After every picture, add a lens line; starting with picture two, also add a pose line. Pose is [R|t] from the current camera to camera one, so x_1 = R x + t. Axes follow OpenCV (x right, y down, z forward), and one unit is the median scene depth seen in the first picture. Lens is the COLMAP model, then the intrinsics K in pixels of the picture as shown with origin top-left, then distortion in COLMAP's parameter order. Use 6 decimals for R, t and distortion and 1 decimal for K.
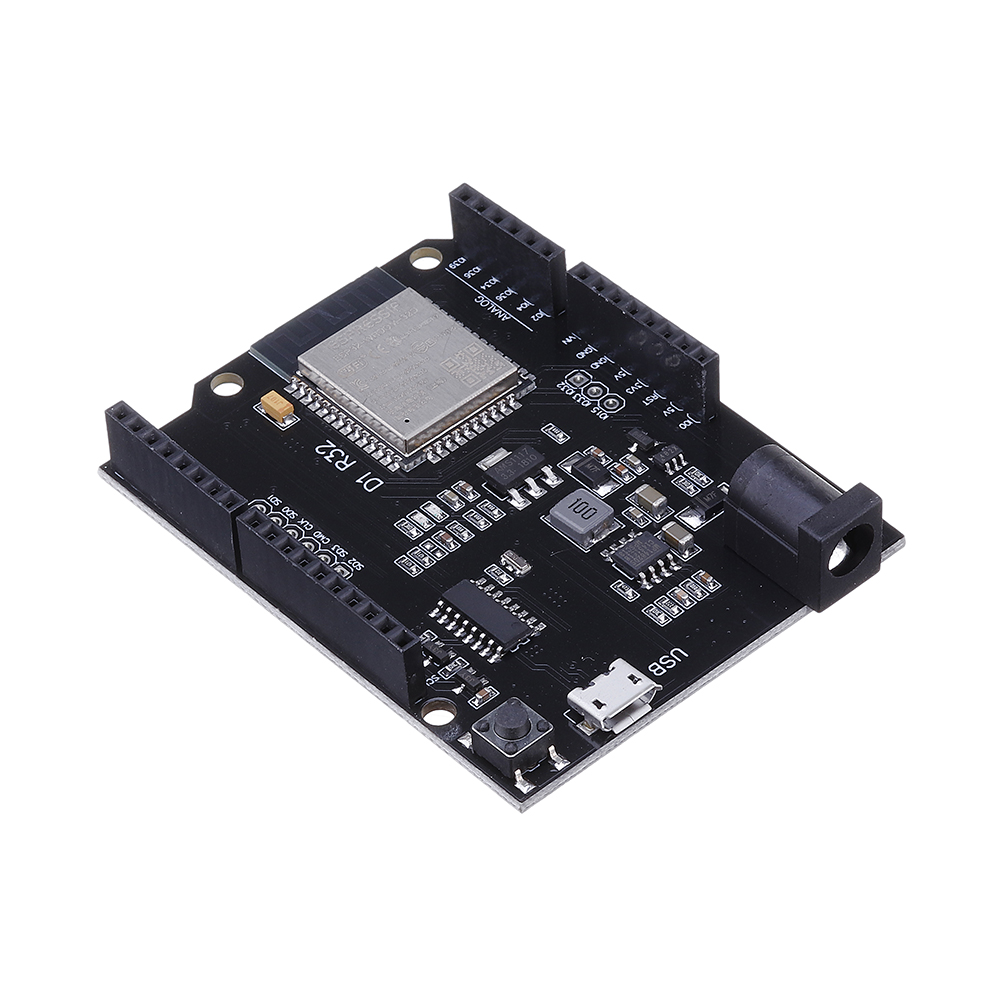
lens RADIAL K [[5833.0, 0, 498.5], [0, 5833.0, 497.8], [0, 0, 1]] dist [0.109039, 0.000000]
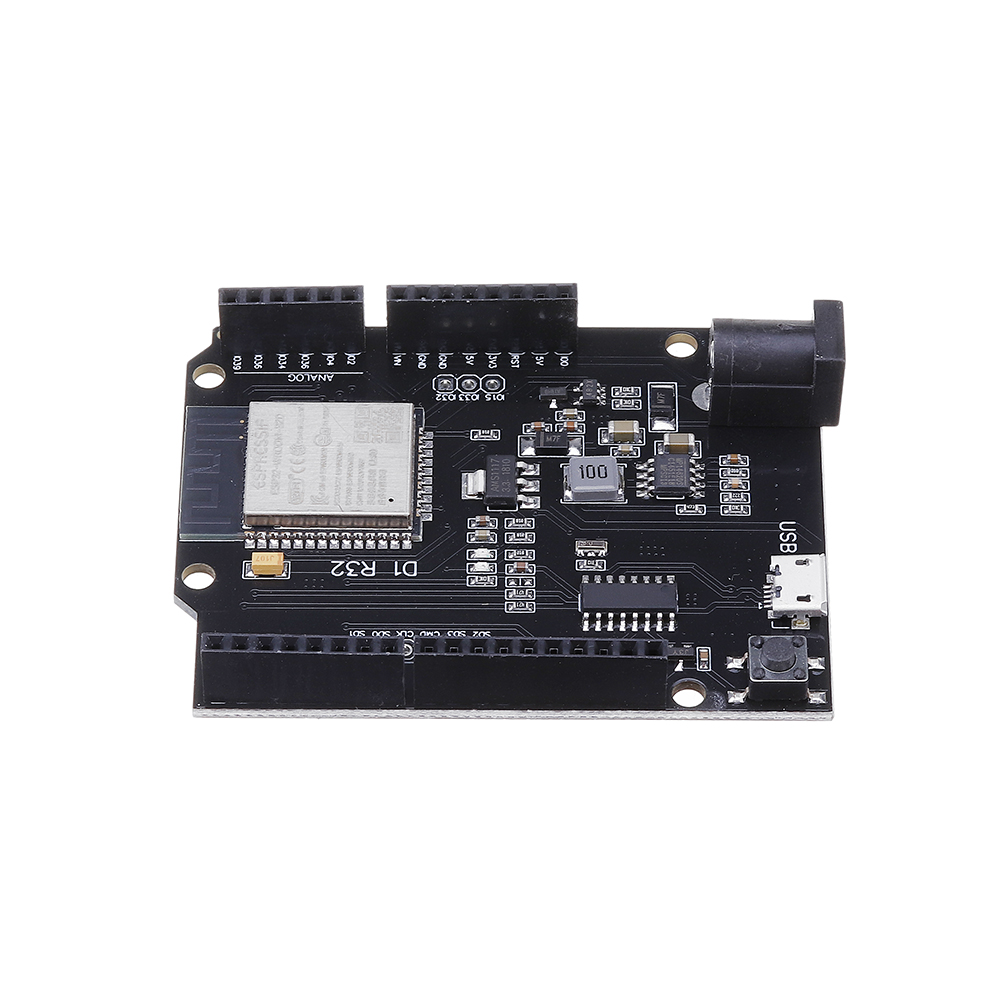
lens RADIAL K [[5833.0, 0, 497.0], [0, 5833.0, 497.4], [0, 0, 1]] dist [0.109039, 0.000000]
pose [[0.672273, -0.536264, 0.510362, -0.527949], [0.501288, 0.837052, 0.219213, -0.229855], [-0.544756, 0.108467, 0.831550, 0.149046]]
